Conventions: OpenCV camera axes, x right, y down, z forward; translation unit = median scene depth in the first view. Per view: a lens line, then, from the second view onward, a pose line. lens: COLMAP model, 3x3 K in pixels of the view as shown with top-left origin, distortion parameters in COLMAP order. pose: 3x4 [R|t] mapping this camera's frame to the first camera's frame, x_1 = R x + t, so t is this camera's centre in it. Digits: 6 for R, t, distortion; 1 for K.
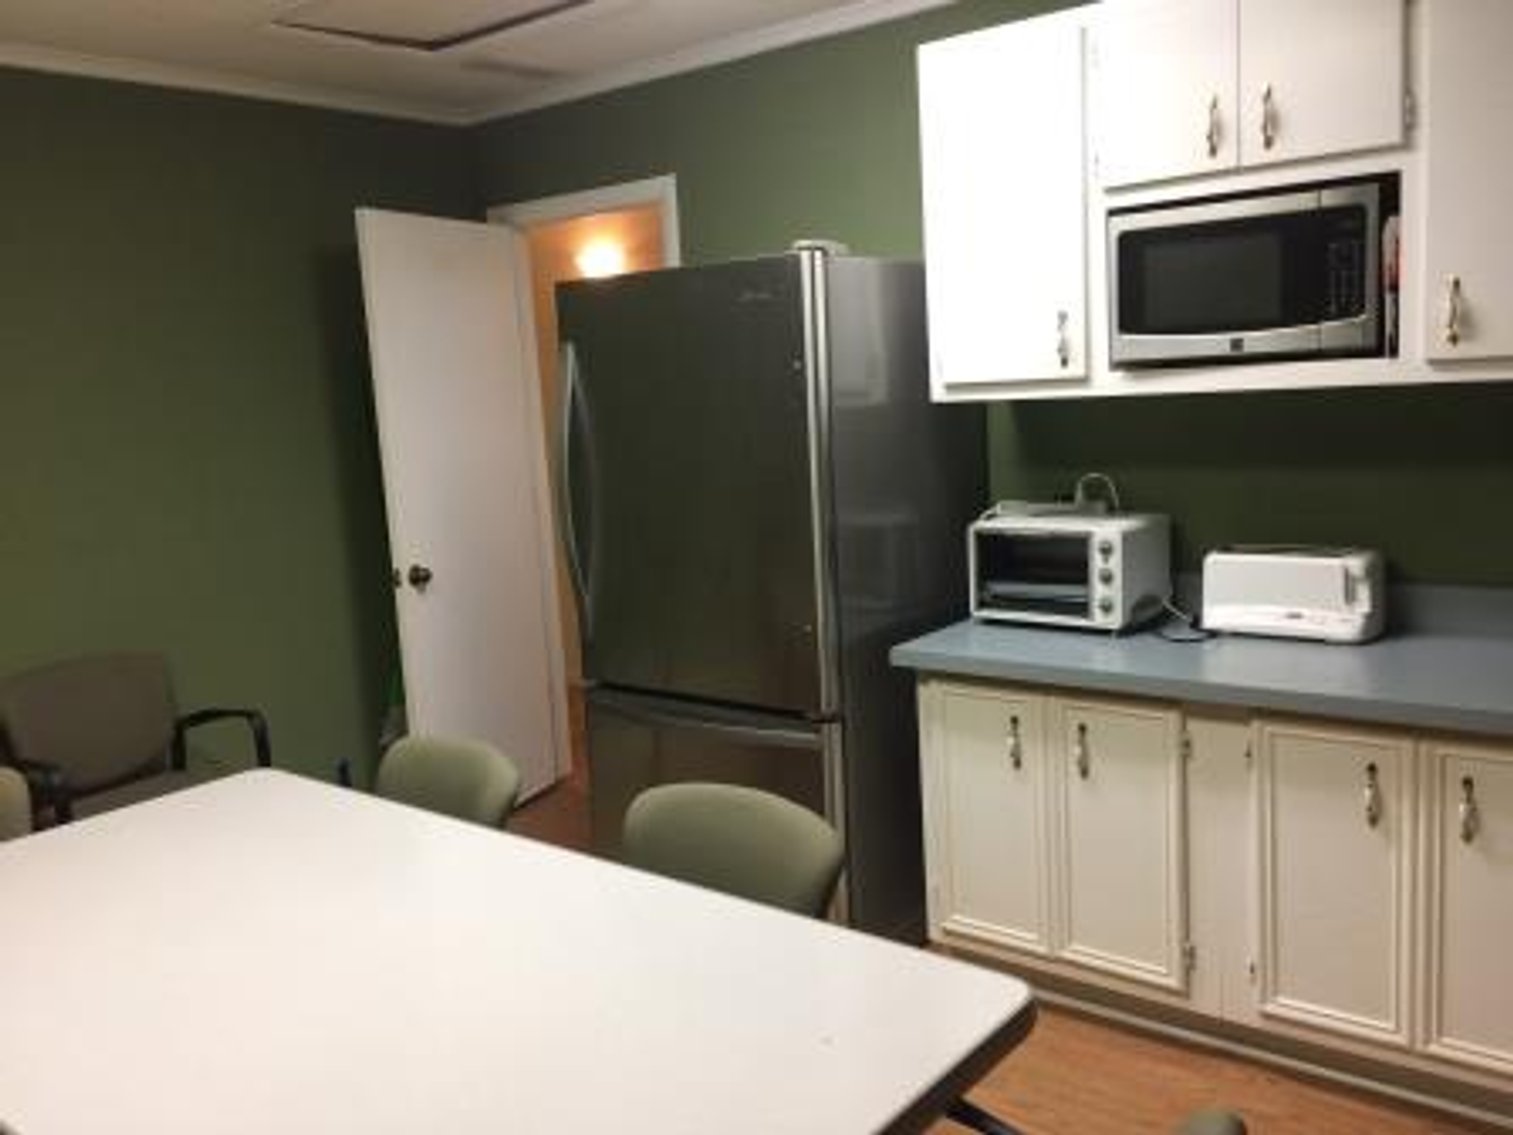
lens RADIAL K [[1301.3, 0, 758.1], [0, 1301.3, 567.8], [0, 0, 1]] dist [0.070967, -0.045408]
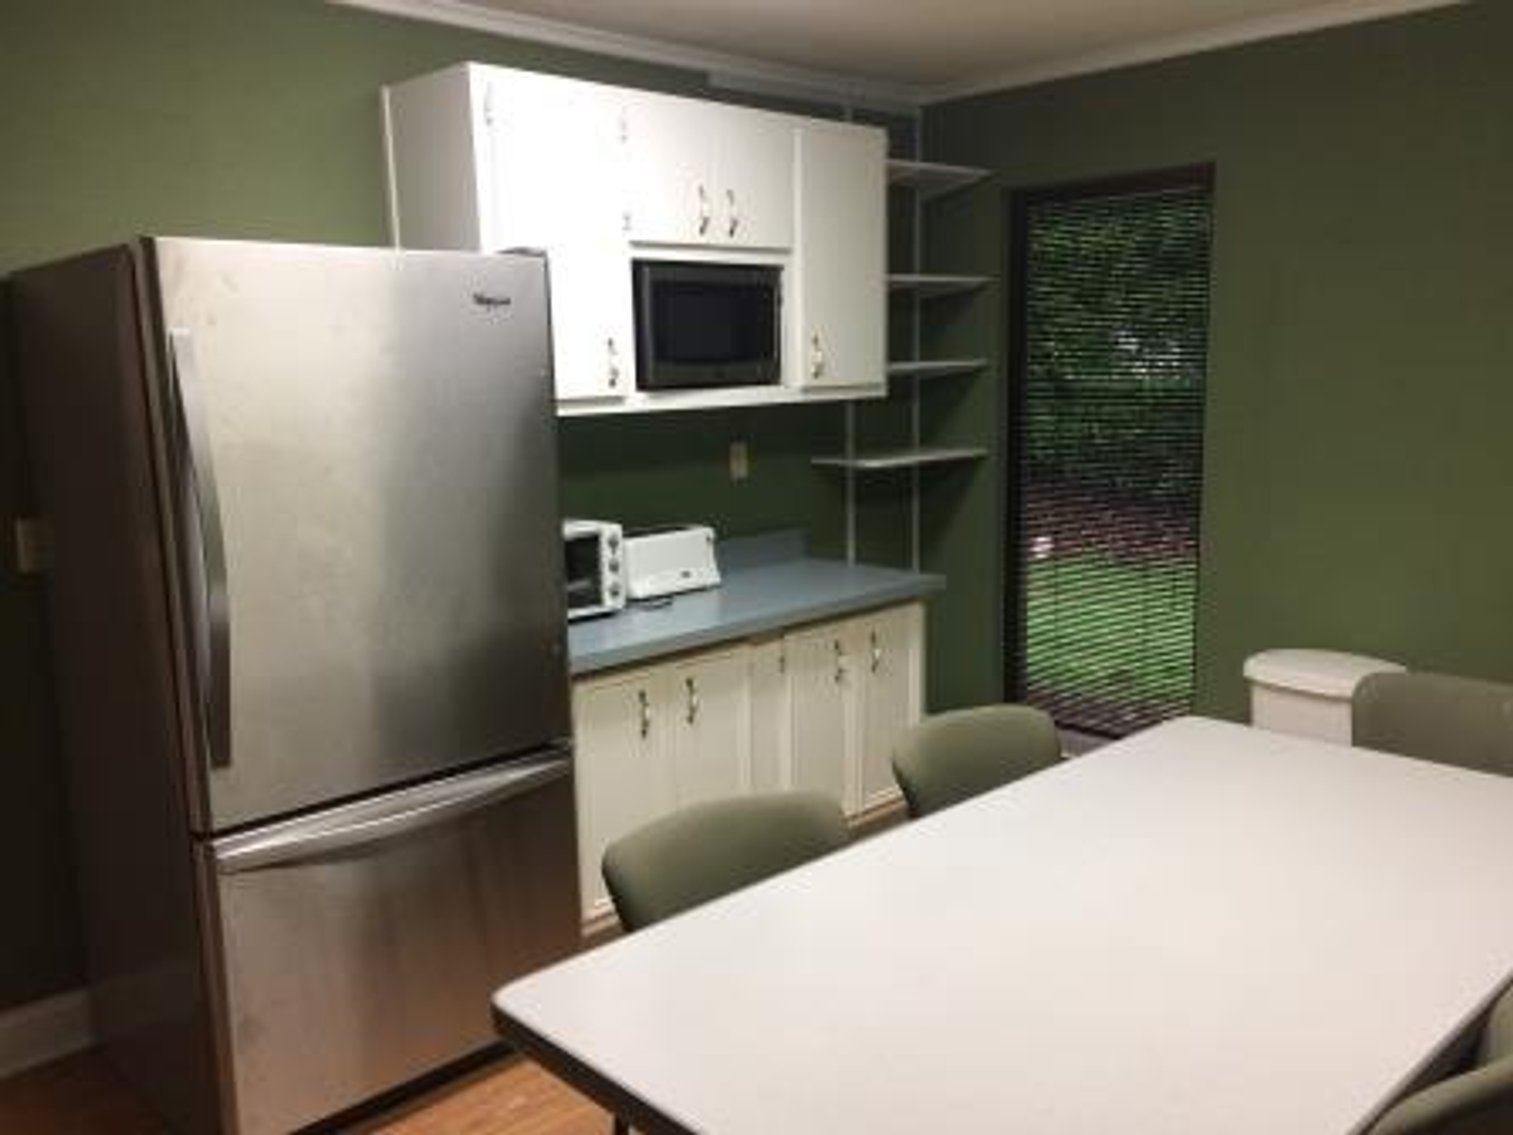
lens RADIAL K [[1301.3, 0, 757.7], [0, 1301.3, 566.3], [0, 0, 1]] dist [0.070967, -0.045408]
pose [[0.138267, -0.105974, 0.984709, -0.929419], [0.163968, 0.982988, 0.082766, -0.073228], [-0.976728, 0.150017, 0.153291, 0.735033]]
